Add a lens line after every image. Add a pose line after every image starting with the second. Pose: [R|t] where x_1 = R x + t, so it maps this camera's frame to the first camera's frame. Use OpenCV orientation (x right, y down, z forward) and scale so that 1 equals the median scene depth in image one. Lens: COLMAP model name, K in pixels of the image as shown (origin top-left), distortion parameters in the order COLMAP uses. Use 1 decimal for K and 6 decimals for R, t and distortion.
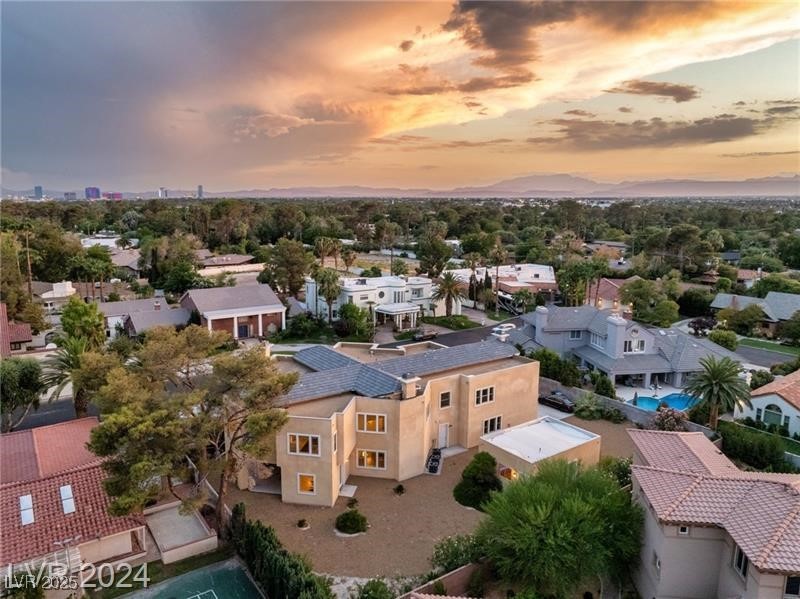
lens RADIAL K [[562.2, 0, 400.0], [0, 562.2, 299.5], [0, 0, 1]] dist [-0.043359, 0.004345]
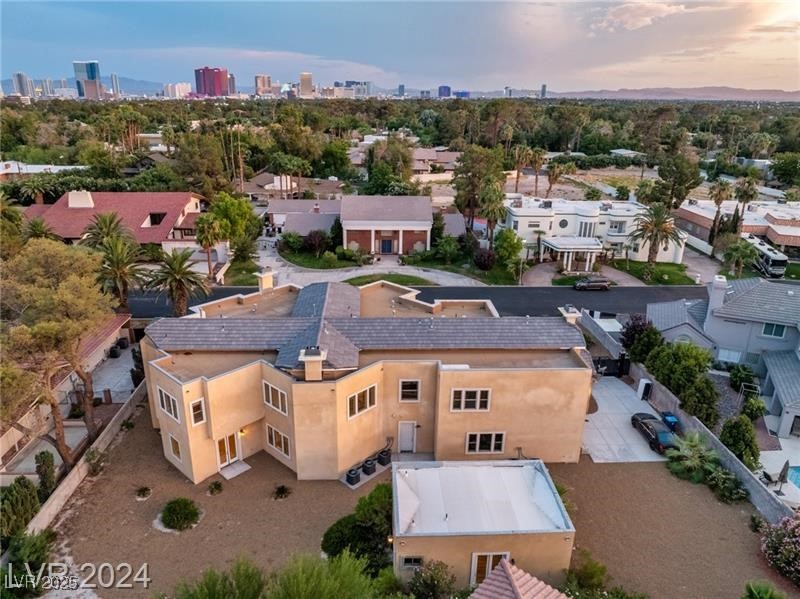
lens RADIAL K [[562.2, 0, 400.0], [0, 562.2, 299.5], [0, 0, 1]] dist [-0.043359, 0.004345]
pose [[0.837129, 0.188812, -0.513386, 0.227792], [-0.100950, 0.975744, 0.194248, -0.039122], [0.537610, -0.110784, 0.835884, 0.226559]]
